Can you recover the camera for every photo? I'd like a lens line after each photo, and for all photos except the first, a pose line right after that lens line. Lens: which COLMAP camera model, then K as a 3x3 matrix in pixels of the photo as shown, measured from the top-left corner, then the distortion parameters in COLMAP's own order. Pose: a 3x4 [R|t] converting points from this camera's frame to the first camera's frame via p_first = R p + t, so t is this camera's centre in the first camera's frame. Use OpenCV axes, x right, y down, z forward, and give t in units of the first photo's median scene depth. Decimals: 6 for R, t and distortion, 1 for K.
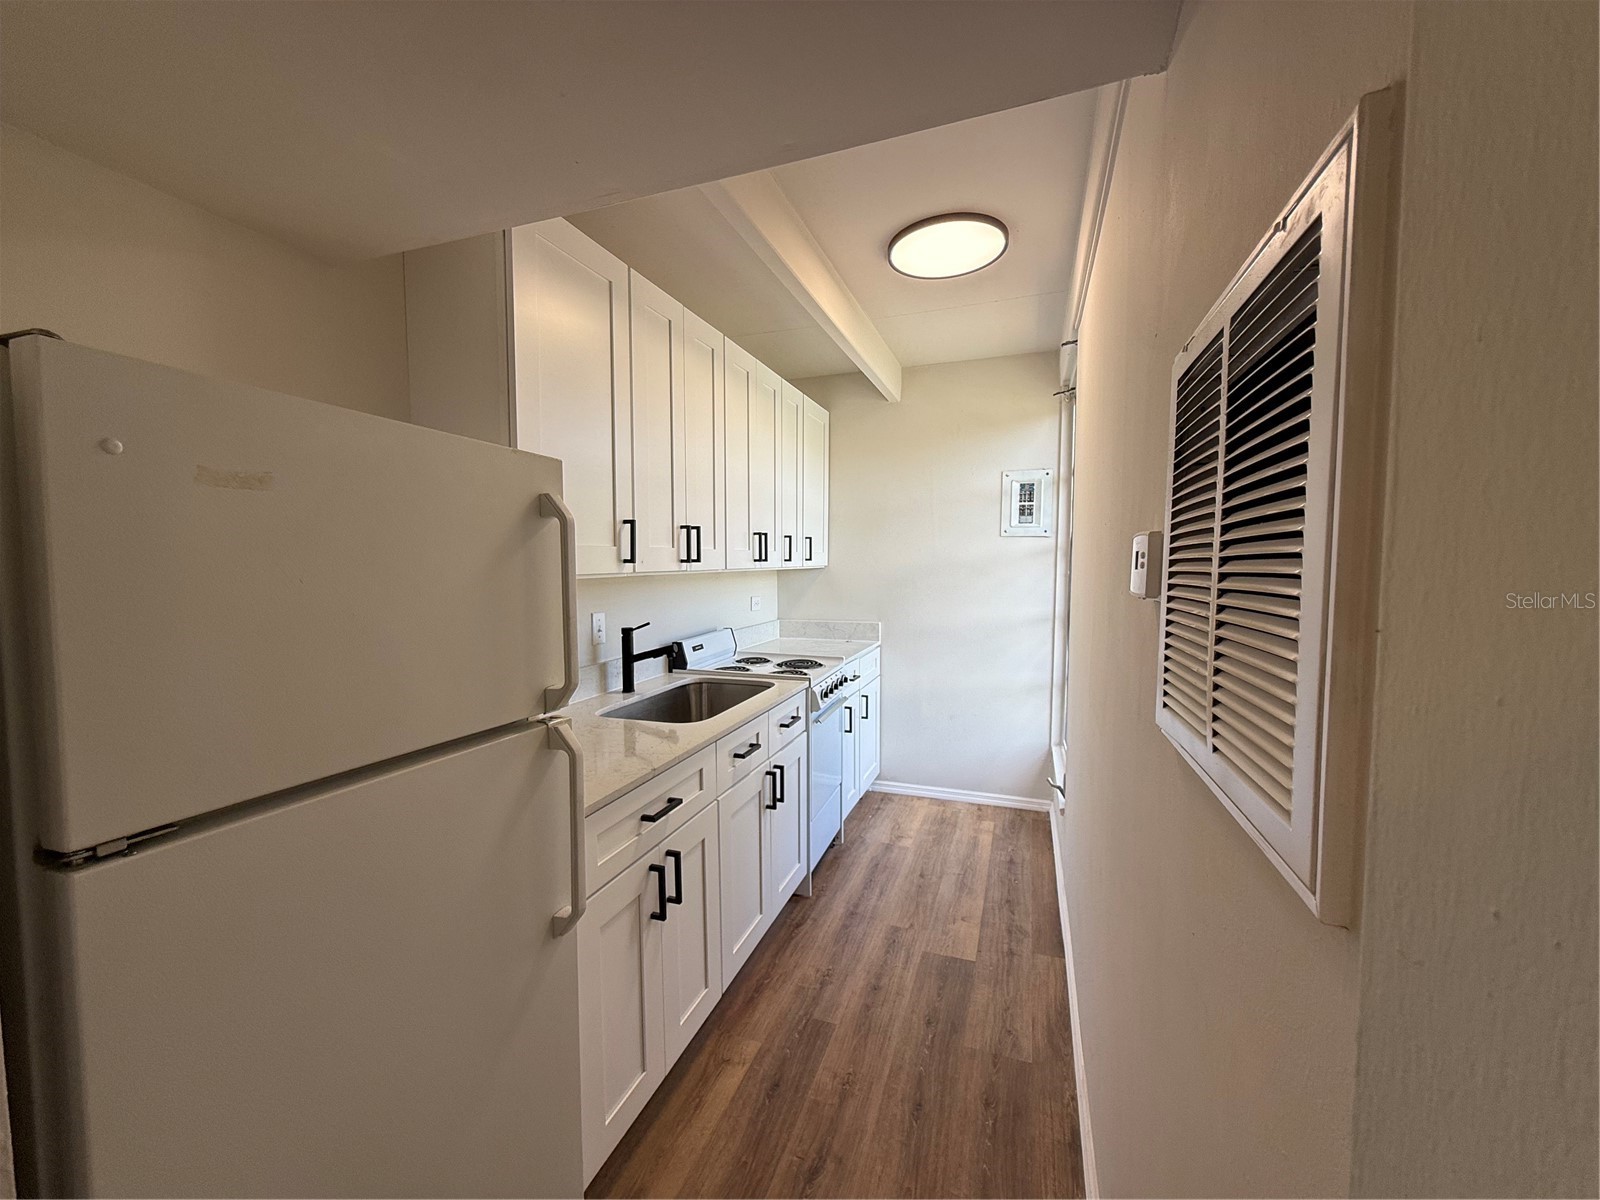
lens RADIAL K [[638.7, 0, 801.0], [0, 638.7, 602.5], [0, 0, 1]] dist [-0.000572, 0.000639]
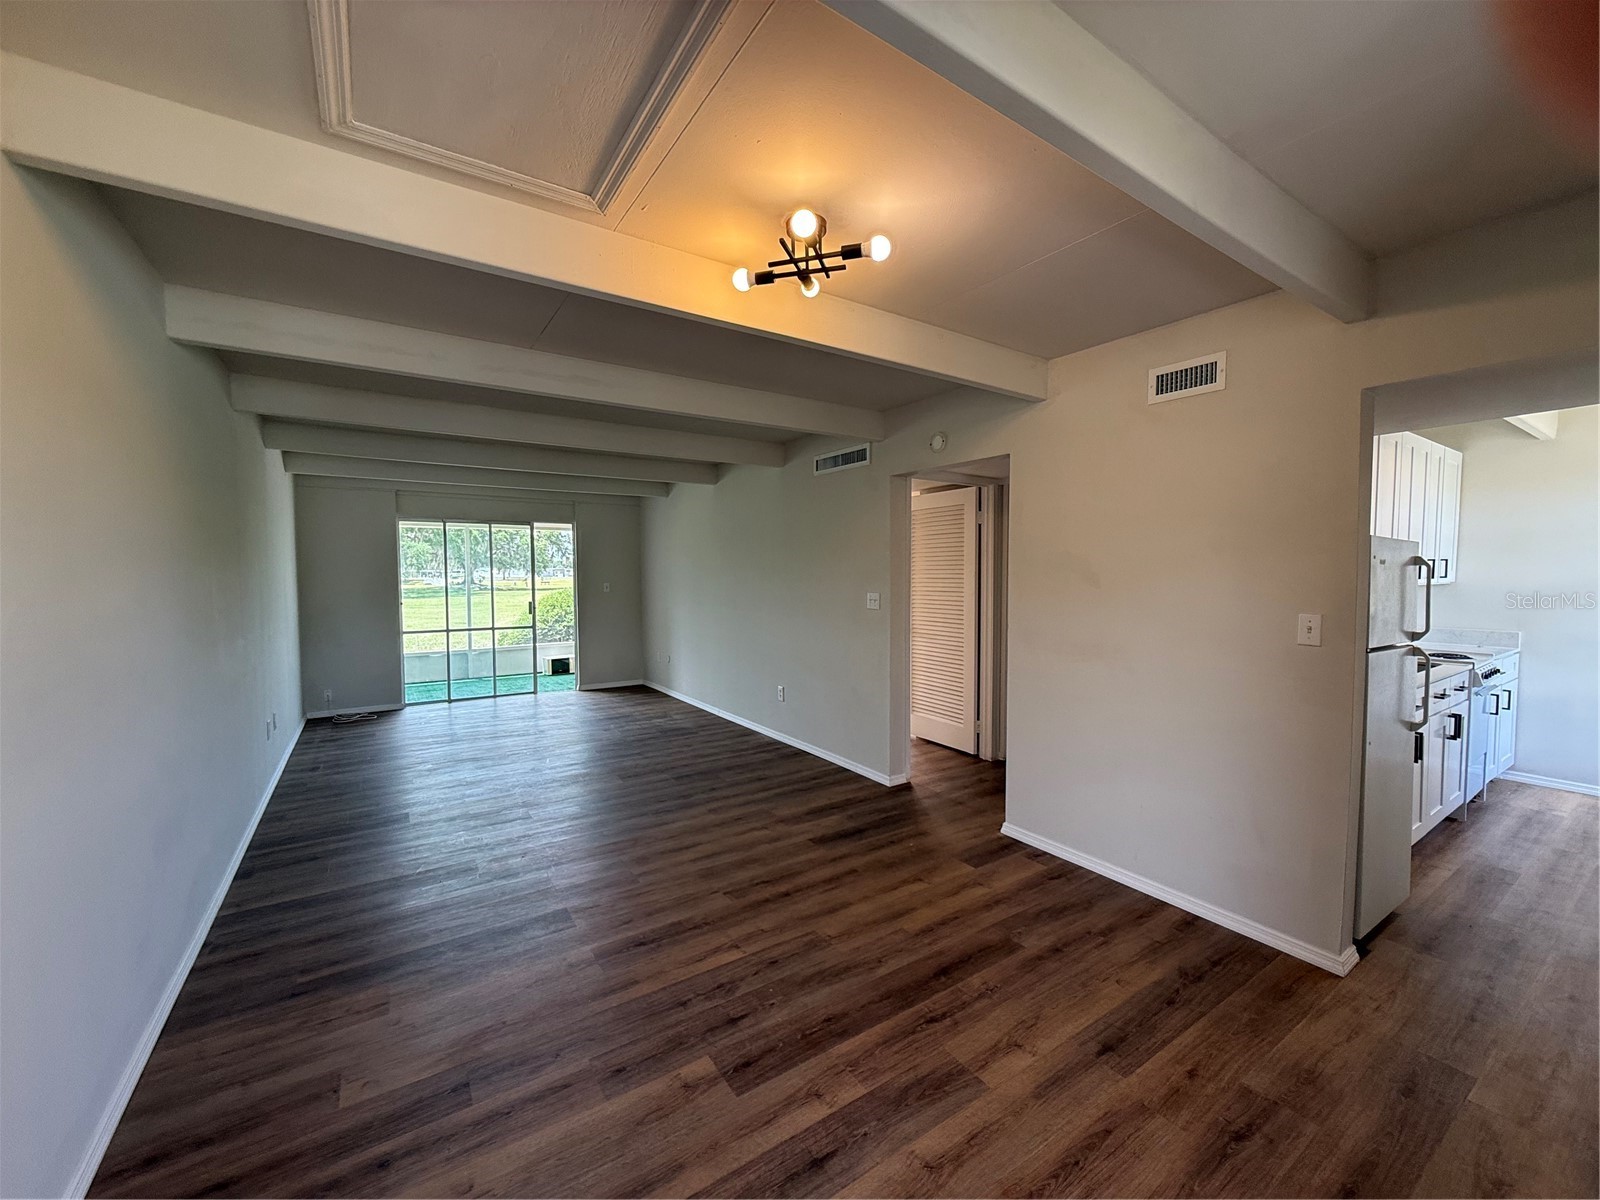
lens RADIAL K [[638.7, 0, 798.7], [0, 638.7, 602.9], [0, 0, 1]] dist [-0.000572, 0.000639]
pose [[0.803319, 0.028579, -0.594863, -0.386558], [-0.038591, 0.999247, -0.004107, 0.056052], [0.594297, 0.026256, 0.803817, -1.134282]]
